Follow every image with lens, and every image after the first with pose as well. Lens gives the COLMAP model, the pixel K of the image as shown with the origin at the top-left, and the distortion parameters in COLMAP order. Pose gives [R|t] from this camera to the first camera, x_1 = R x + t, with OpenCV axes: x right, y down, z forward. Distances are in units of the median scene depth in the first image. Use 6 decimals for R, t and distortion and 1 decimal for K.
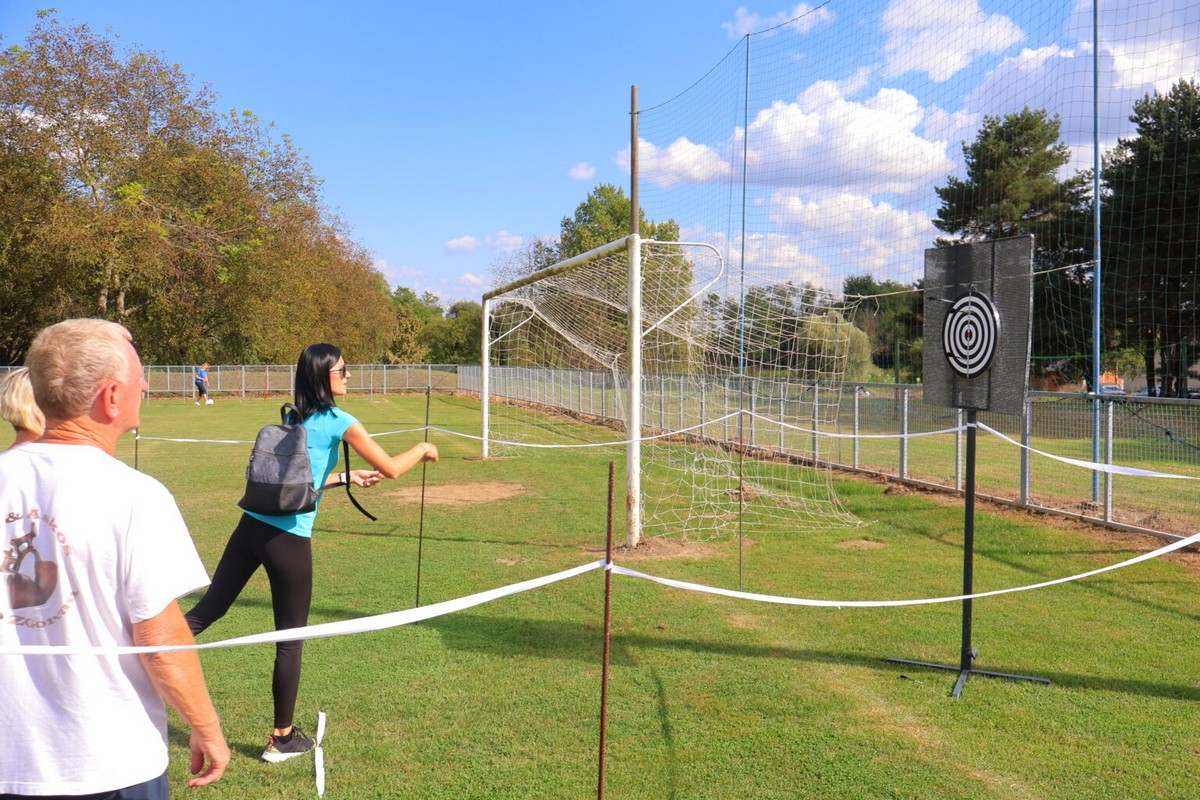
lens RADIAL K [[1028.3, 0, 577.2], [0, 1028.3, 406.8], [0, 0, 1]] dist [-0.038935, 0.017695]
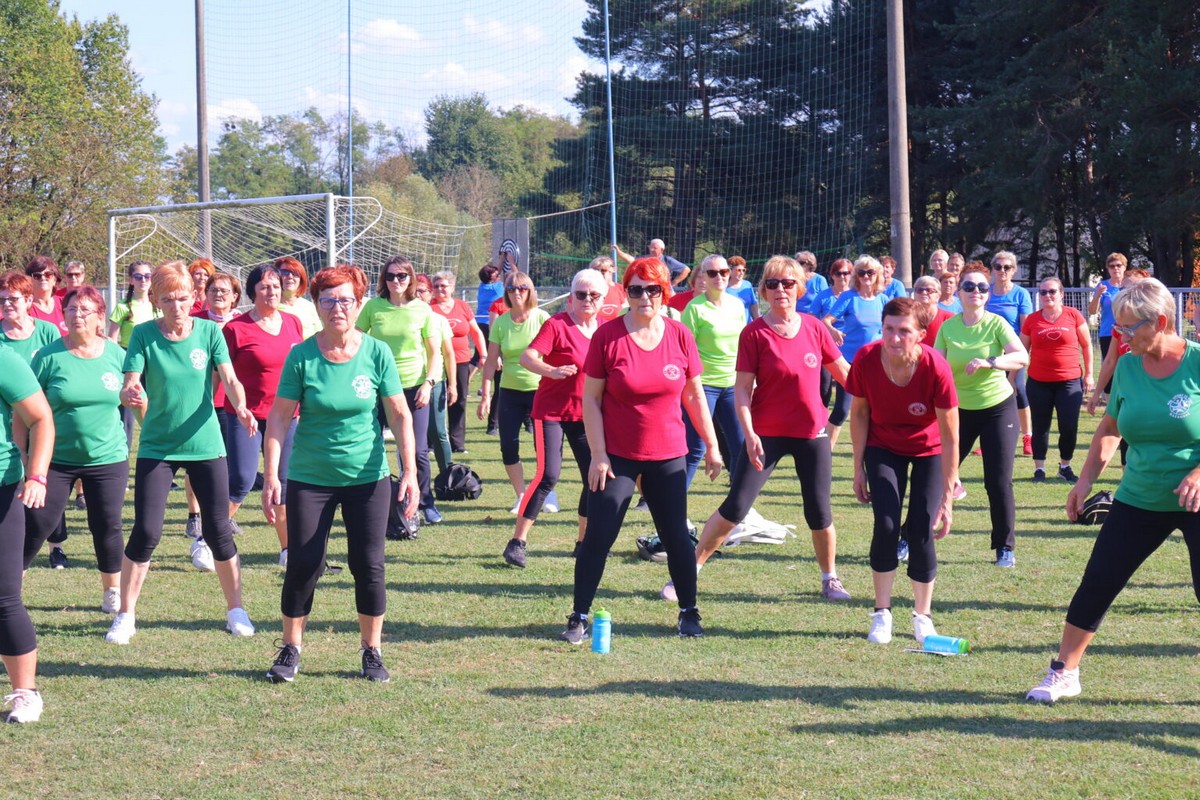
lens RADIAL K [[2423.5, 0, 604.8], [0, 2423.5, 405.7], [0, 0, 1]] dist [-0.014267, 0.000000]
pose [[0.947056, -0.033140, 0.319354, -0.098227], [0.031193, 0.999450, 0.011212, 0.017895], [-0.319550, -0.000657, 0.947569, -0.355621]]
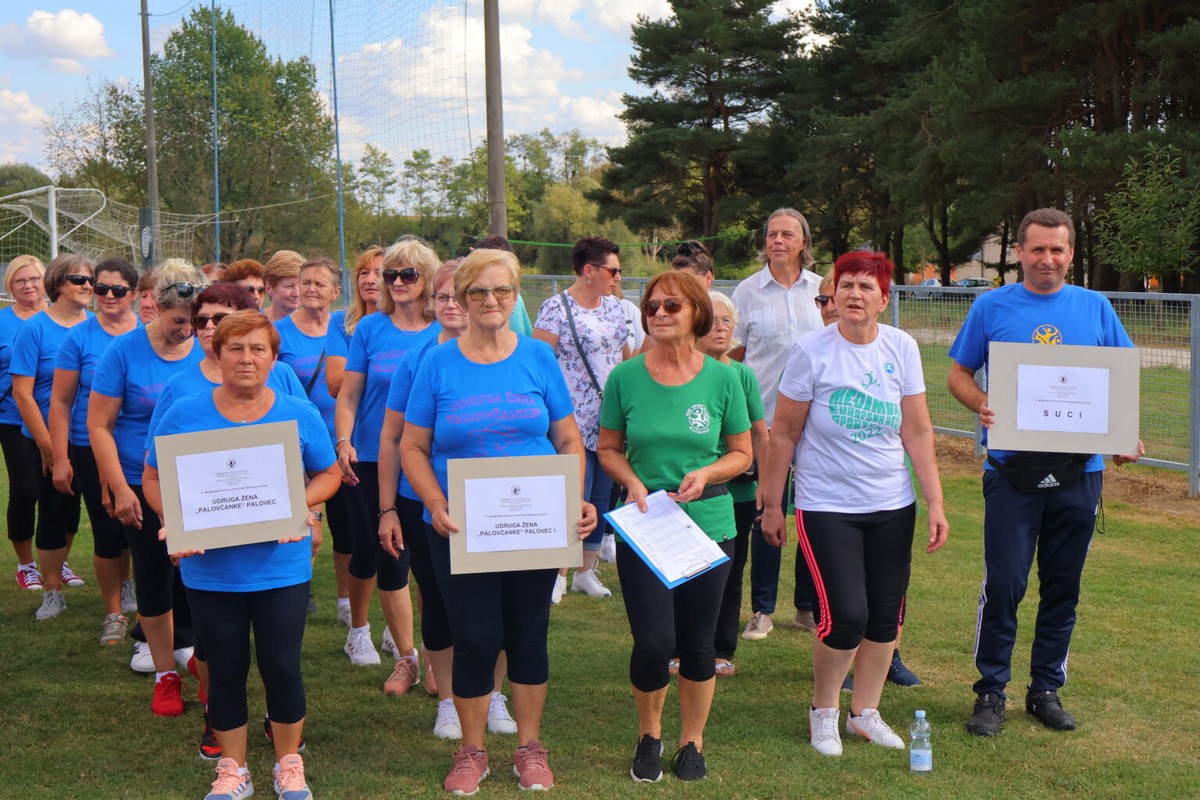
lens RADIAL K [[1725.5, 0, 592.0], [0, 1725.5, 401.4], [0, 0, 1]] dist [-0.006967, 0.000000]
pose [[0.978342, -0.032676, 0.204400, 0.045746], [0.024627, 0.998822, 0.041800, 0.014418], [-0.205525, -0.035861, 0.977995, -0.284865]]
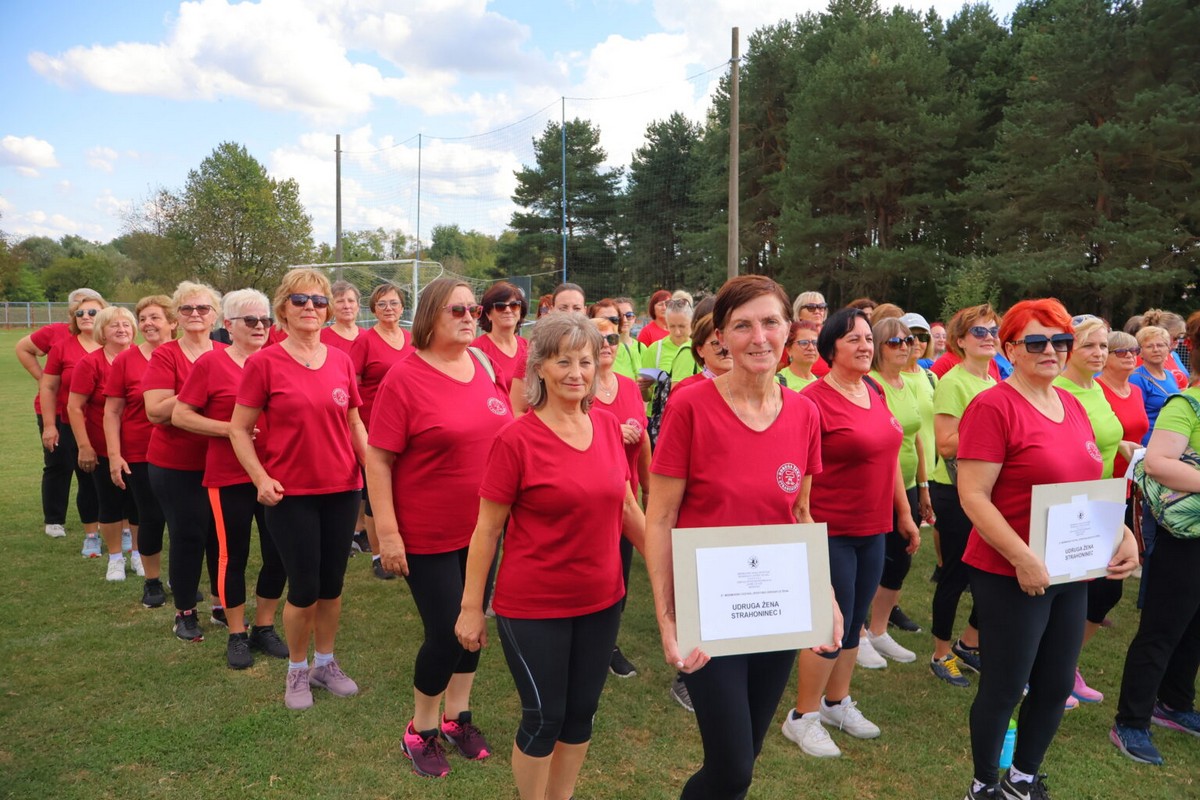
lens RADIAL K [[1028.3, 0, 629.1], [0, 1028.3, 407.6], [0, 0, 1]] dist [-0.038935, 0.017695]
pose [[0.902098, -0.029296, 0.430536, -0.087298], [0.005447, 0.998386, 0.056522, 0.012987], [-0.431498, -0.048643, 0.900802, -0.254005]]
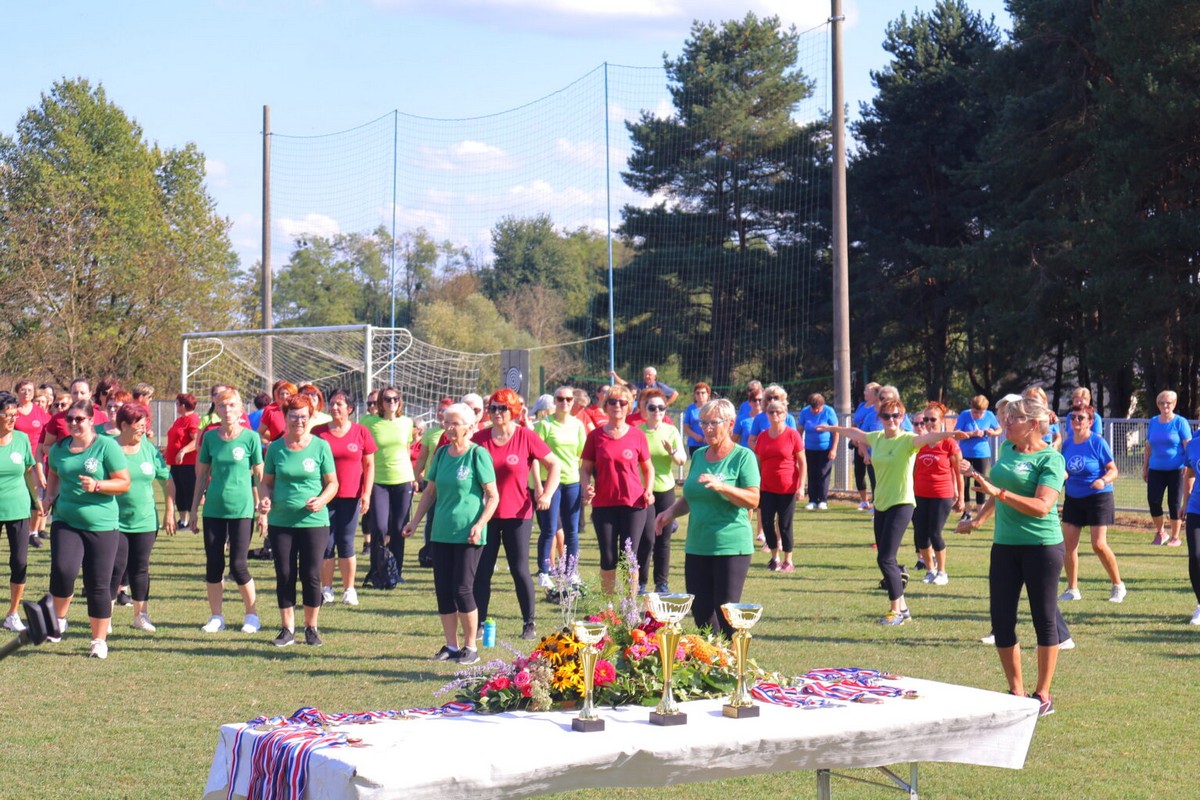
lens RADIAL K [[2423.5, 0, 599.6], [0, 2423.5, 393.7], [0, 0, 1]] dist [-0.014267, 0.000000]
pose [[0.956479, -0.000321, 0.291800, -0.109479], [0.013418, 0.998990, -0.042884, 0.020903], [-0.291492, 0.044933, 0.955517, -0.444216]]
